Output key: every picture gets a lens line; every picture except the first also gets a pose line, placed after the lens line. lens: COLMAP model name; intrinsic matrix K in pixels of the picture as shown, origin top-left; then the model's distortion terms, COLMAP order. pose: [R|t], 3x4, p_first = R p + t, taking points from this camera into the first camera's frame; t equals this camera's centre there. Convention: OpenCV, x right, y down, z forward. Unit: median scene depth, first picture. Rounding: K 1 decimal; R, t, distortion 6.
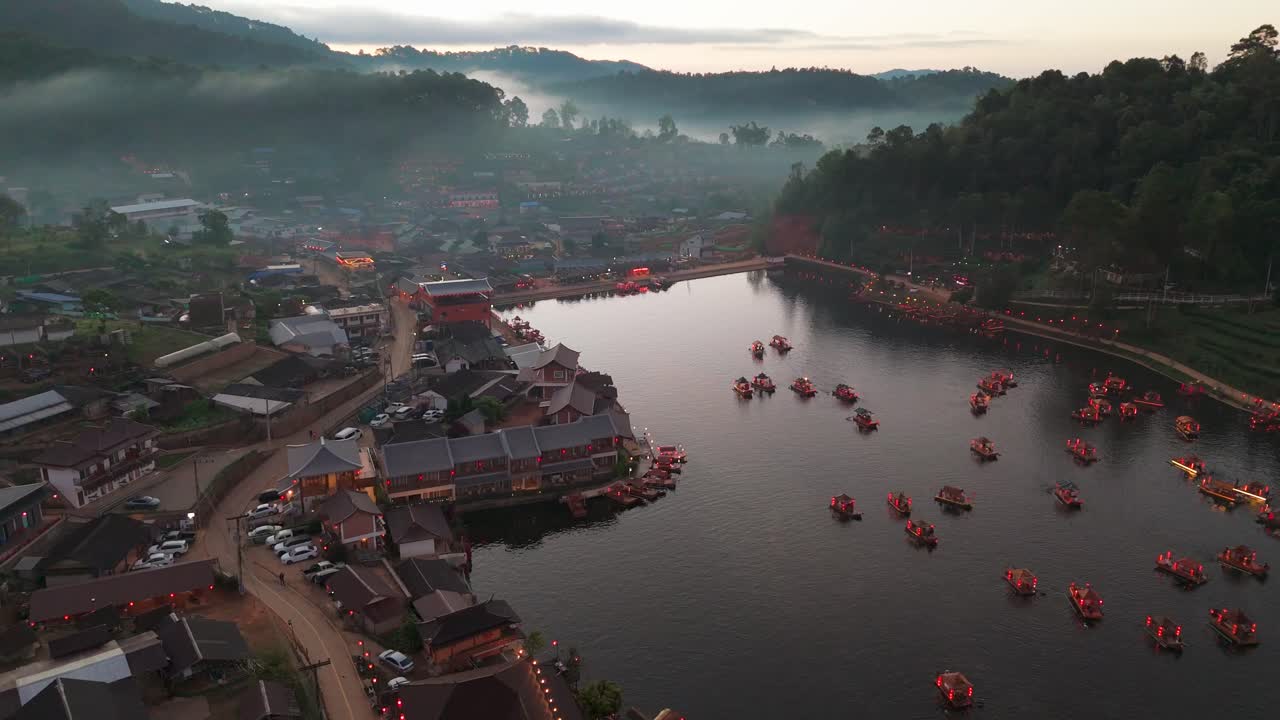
lens RADIAL K [[946.6, 0, 640.0], [0, 946.6, 360.0], [0, 0, 1]] dist [0.105365, -0.141863]
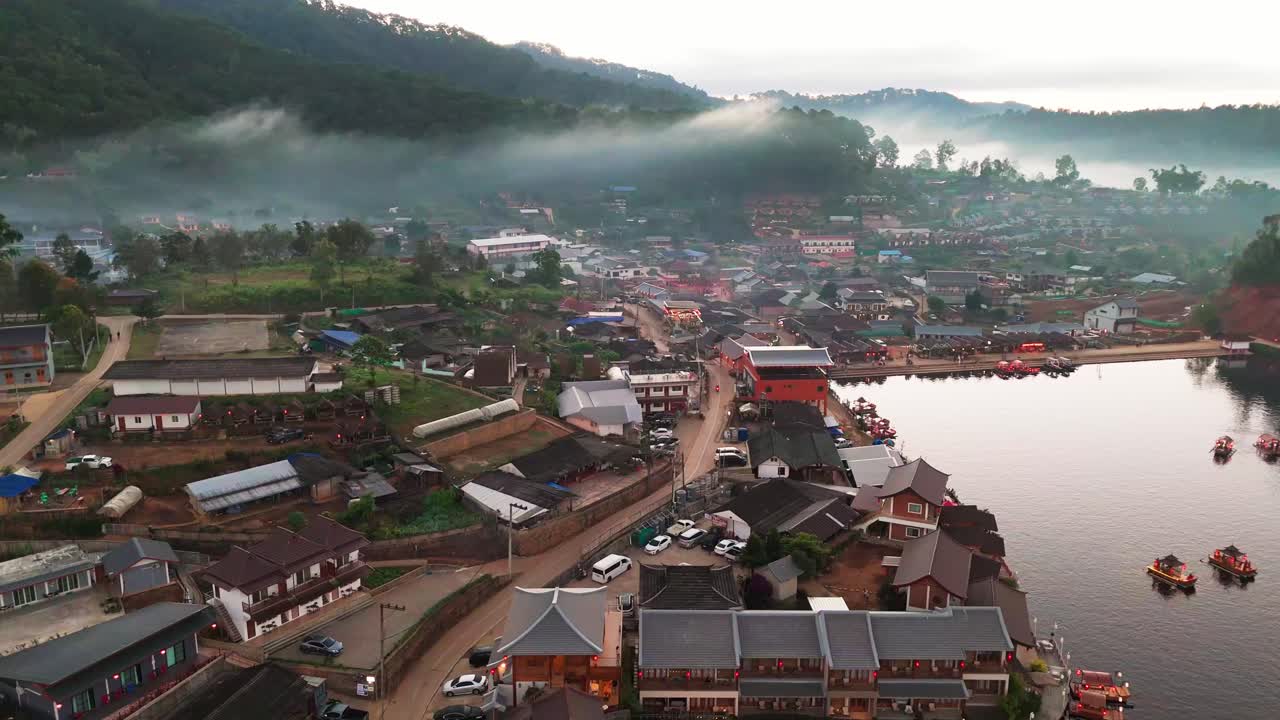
lens RADIAL K [[946.6, 0, 640.0], [0, 946.6, 360.0], [0, 0, 1]] dist [0.105365, -0.141863]
pose [[0.932248, 0.086619, -0.351299, -0.029080], [-0.102078, 0.994445, -0.025689, -0.041038], [0.347122, 0.059809, 0.935911, 0.214070]]
